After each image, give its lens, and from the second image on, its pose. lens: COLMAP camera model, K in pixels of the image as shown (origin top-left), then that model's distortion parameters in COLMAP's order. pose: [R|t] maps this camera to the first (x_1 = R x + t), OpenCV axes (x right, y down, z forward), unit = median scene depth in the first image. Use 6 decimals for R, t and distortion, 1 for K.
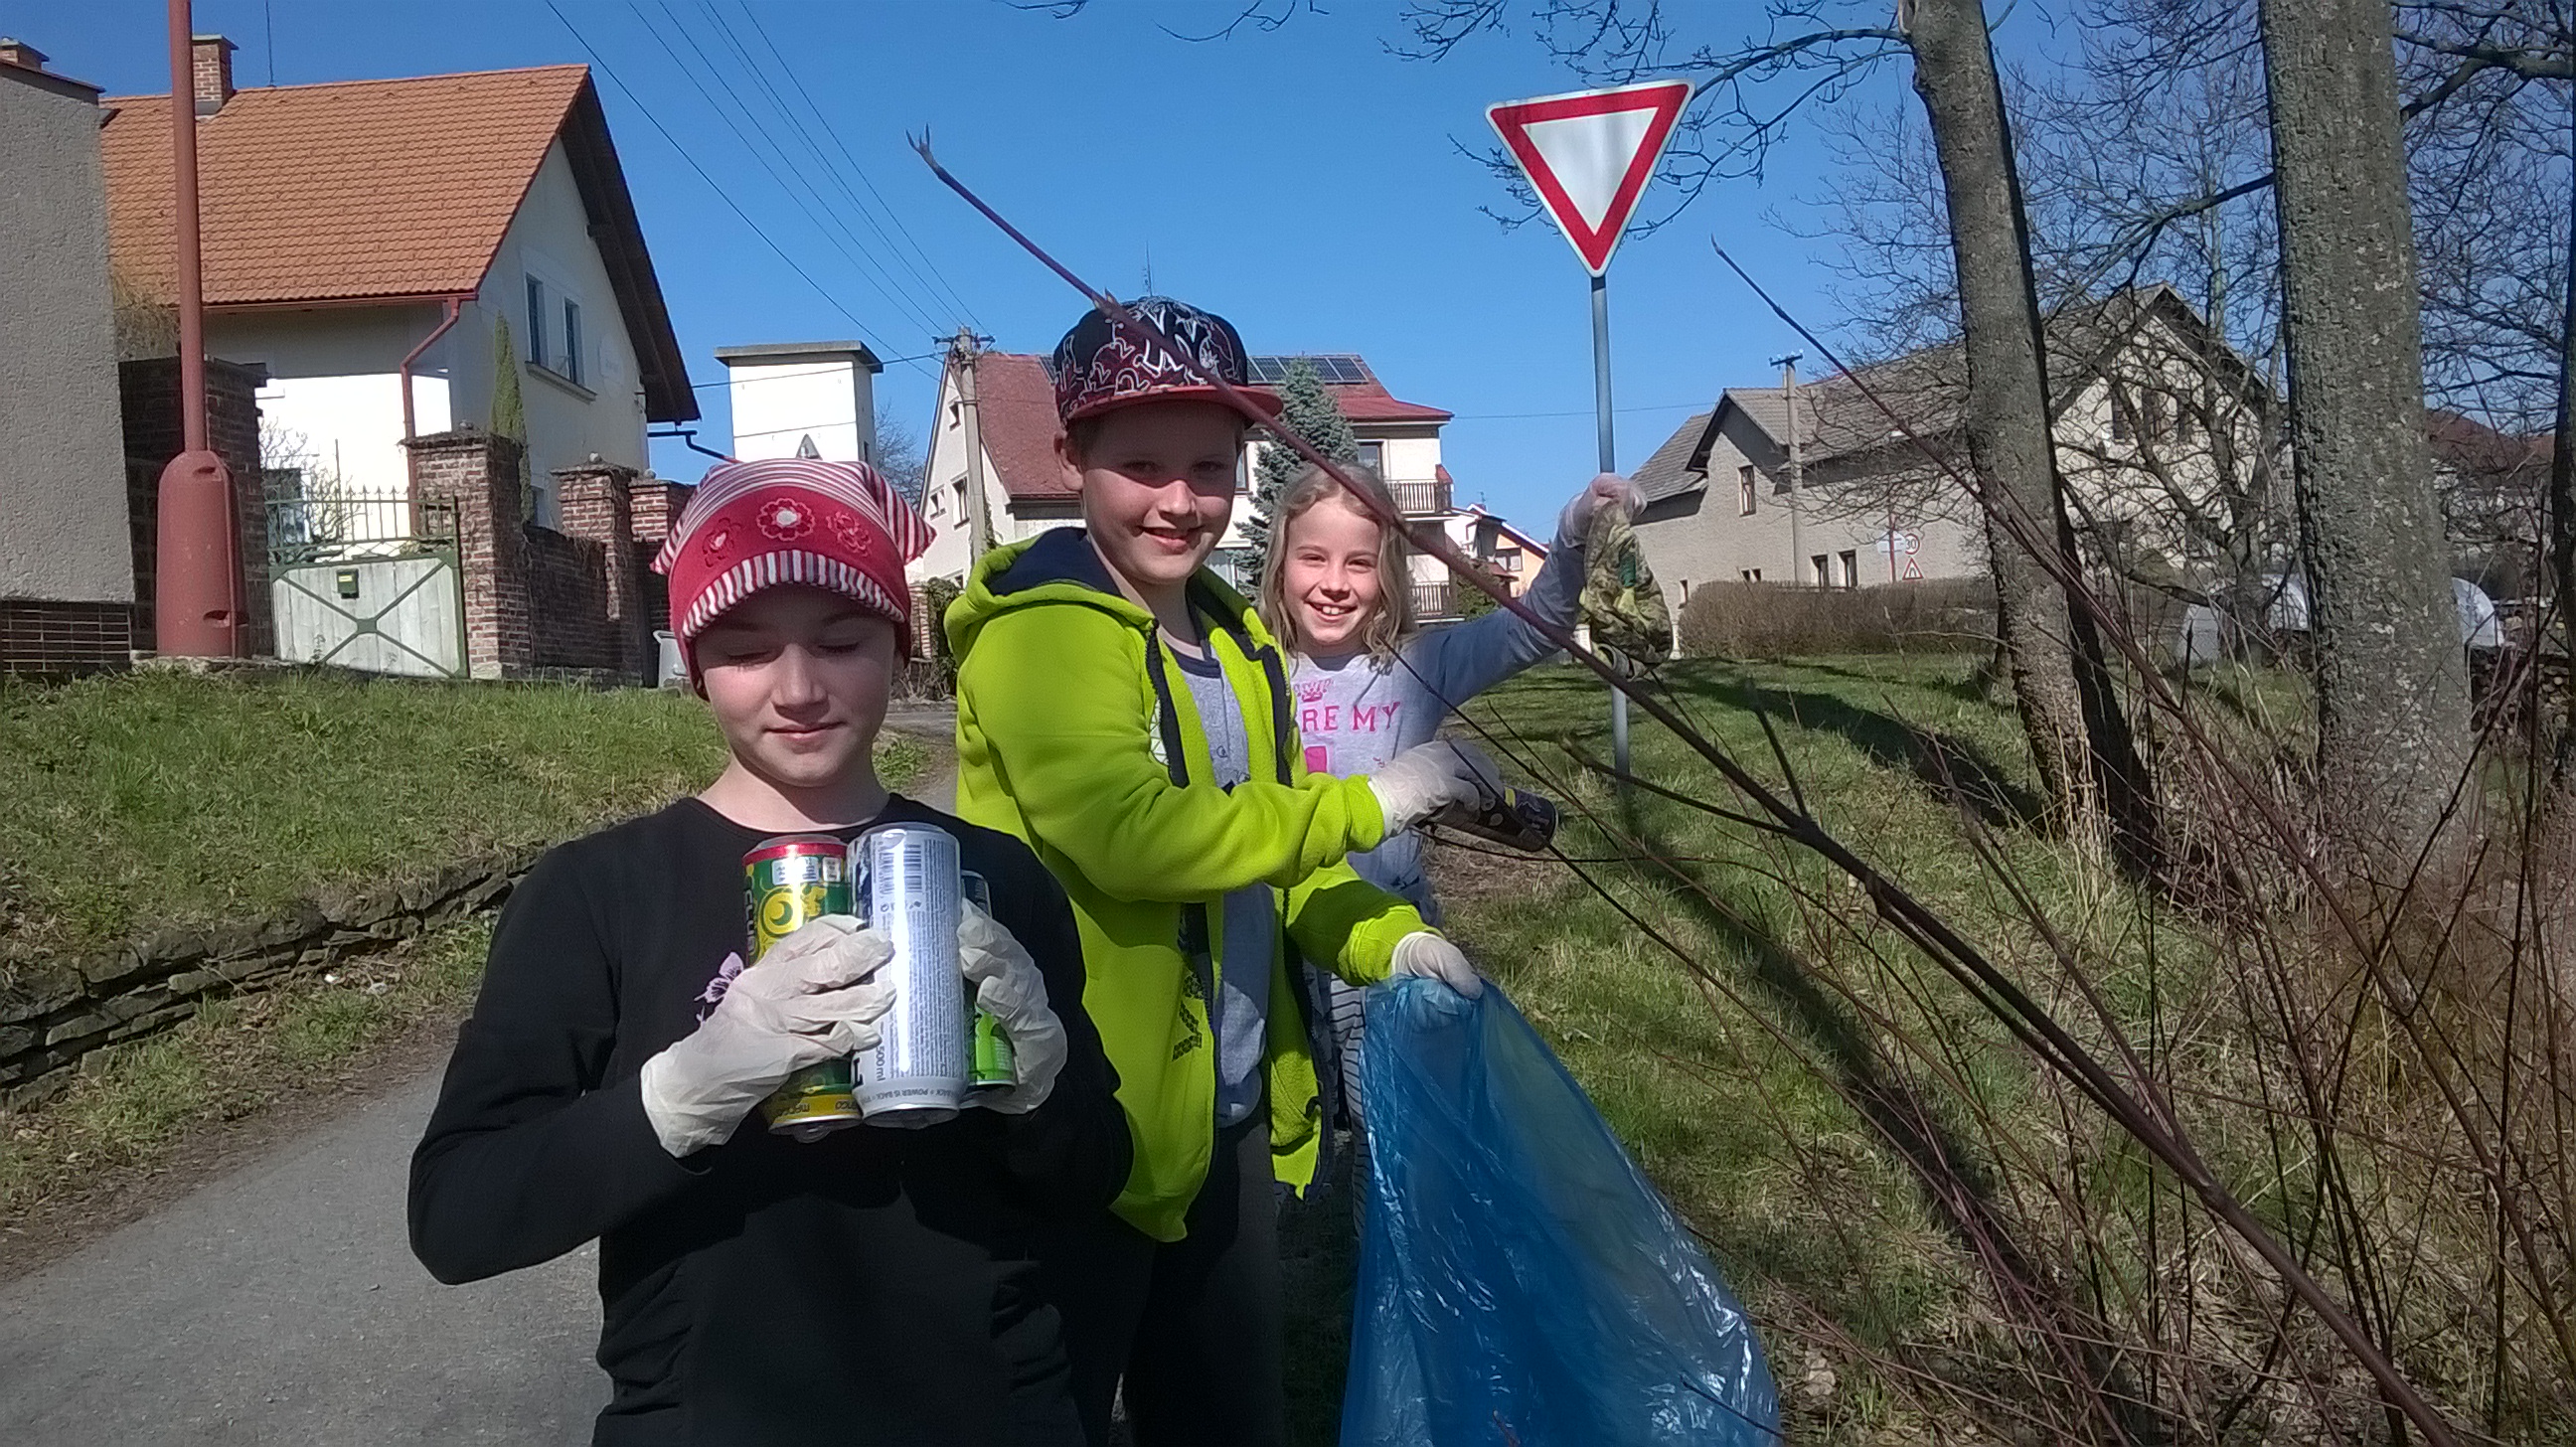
lens RADIAL K [[2019.0, 0, 1278.9], [0, 2019.0, 715.2], [0, 0, 1]] dist [0.005786, -0.005285]
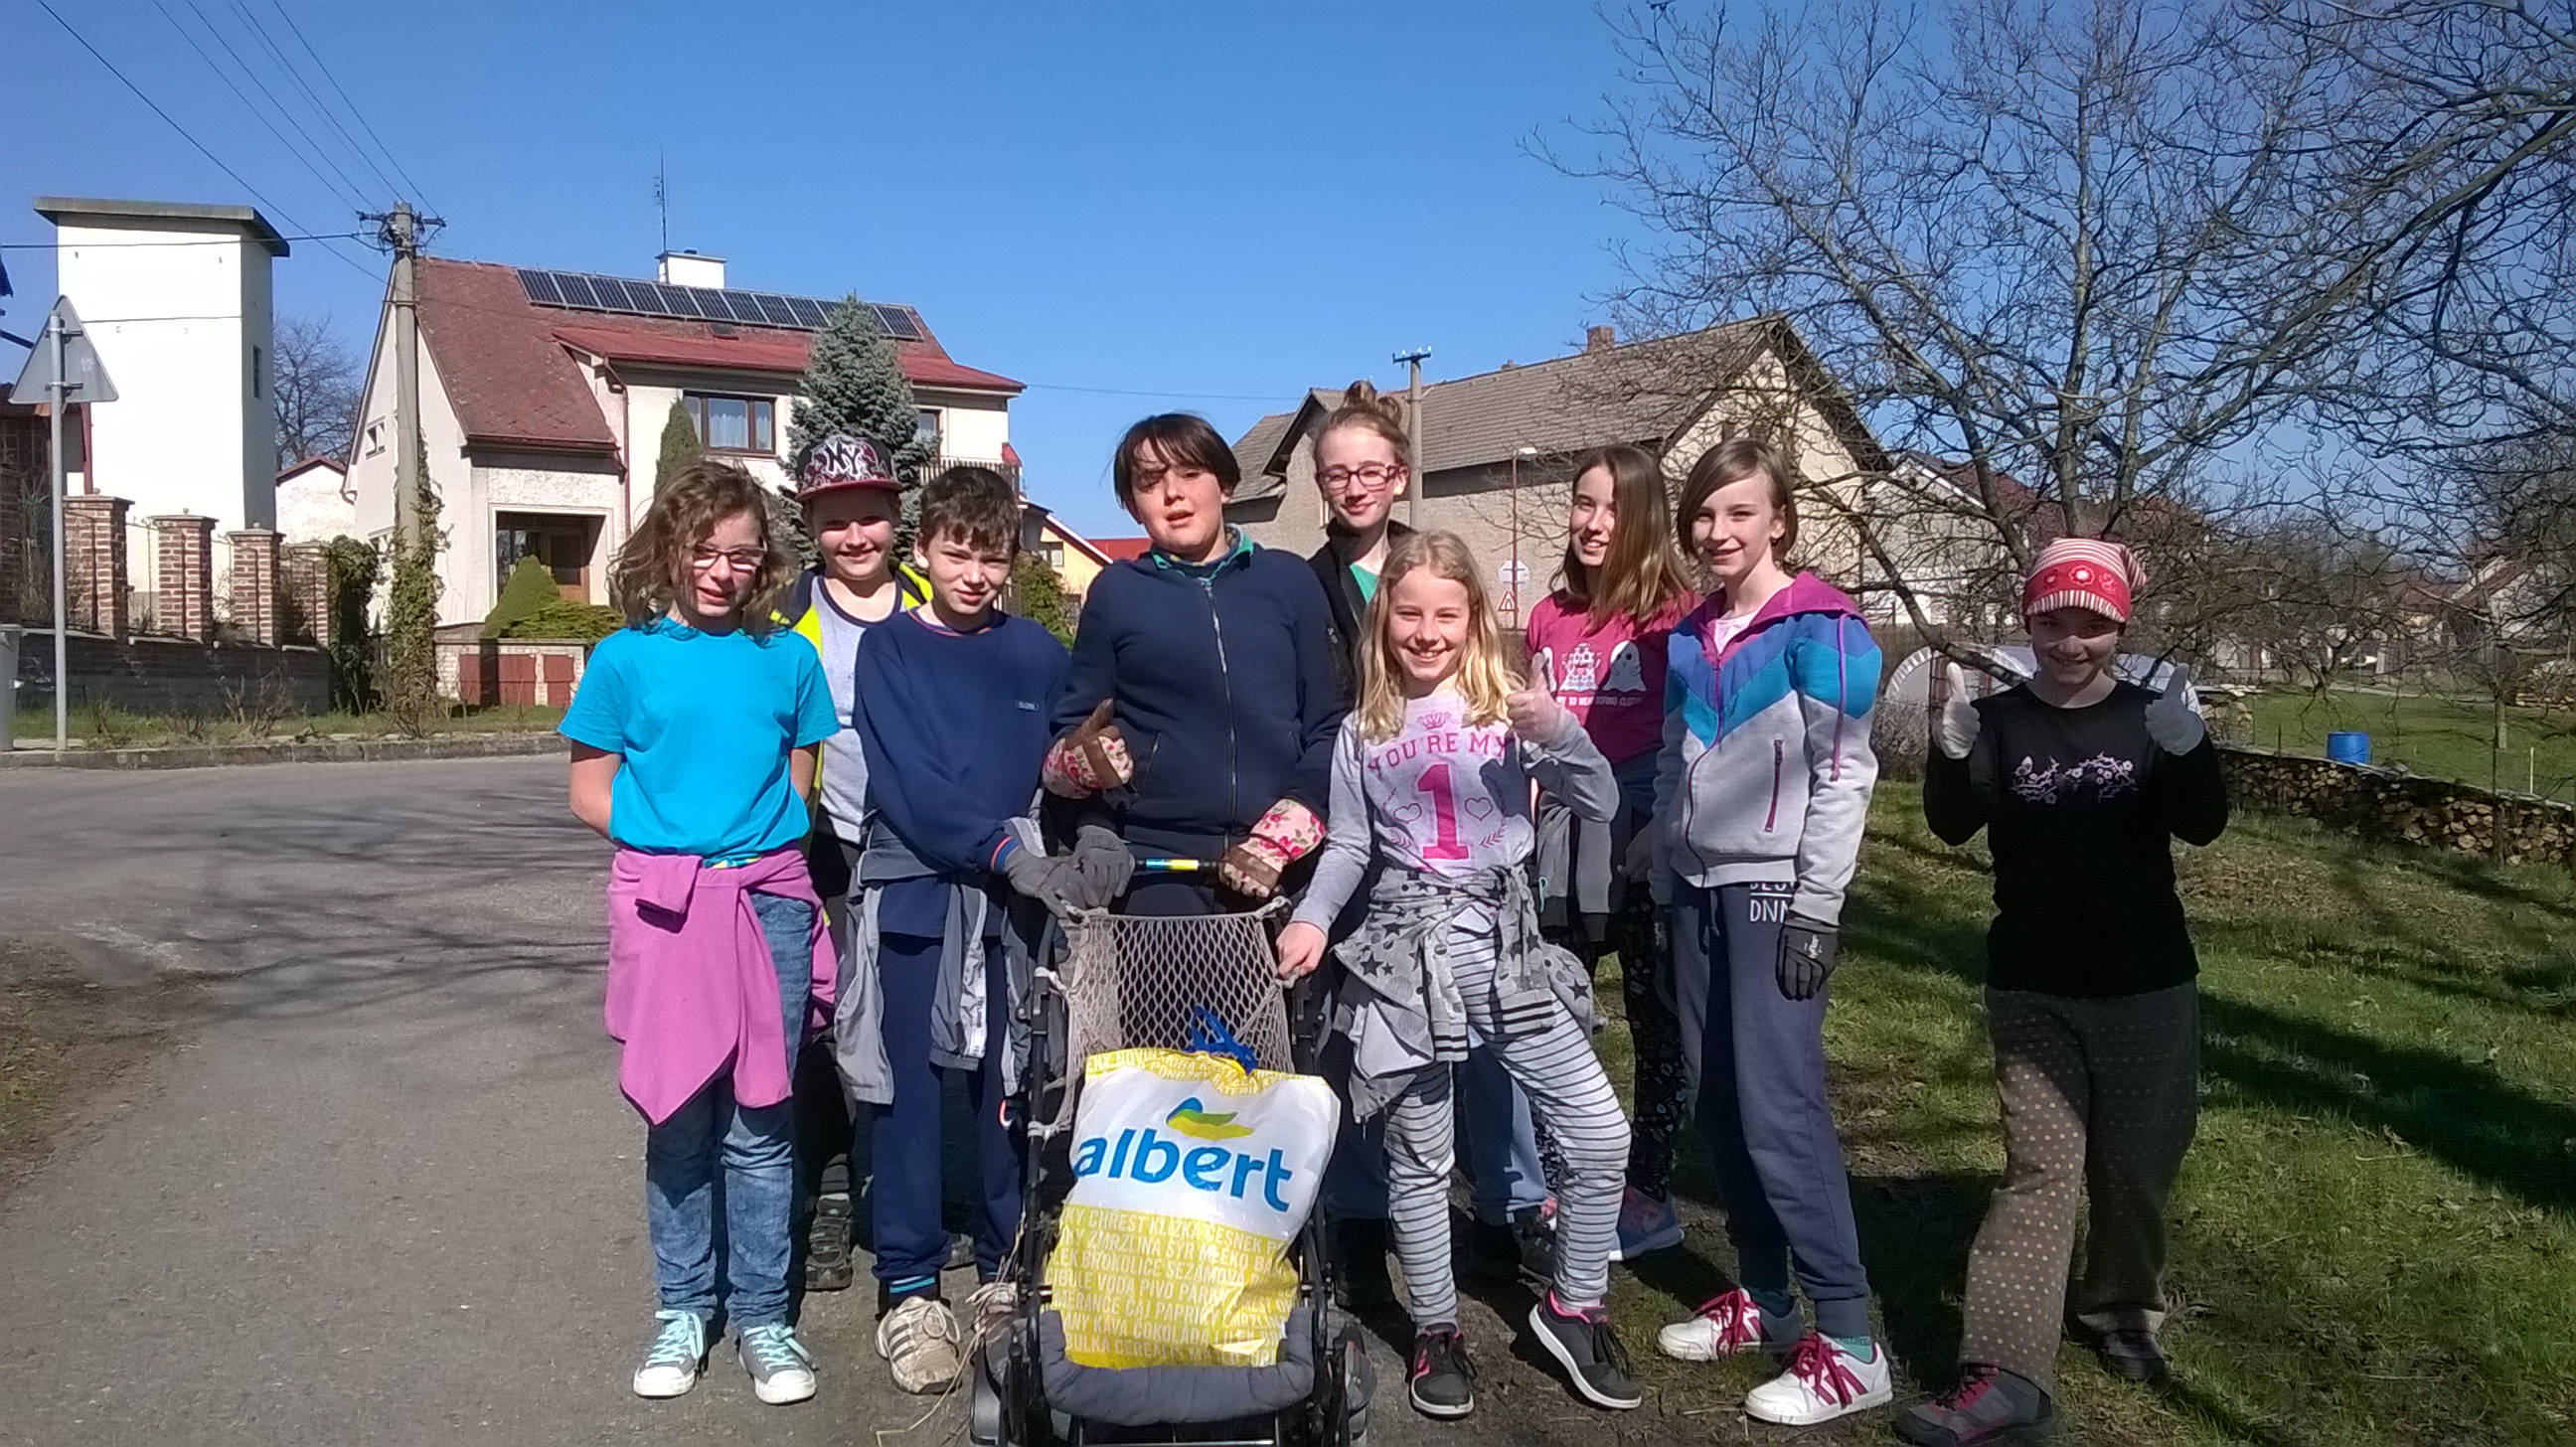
lens RADIAL K [[2019.0, 0, 1288.6], [0, 2019.0, 737.4], [0, 0, 1]] dist [0.005786, -0.005285]
pose [[0.968089, 0.048459, 0.245877, -0.019794], [-0.052266, 0.998593, 0.008978, -0.028321], [-0.245096, -0.021542, 0.969259, 0.294528]]
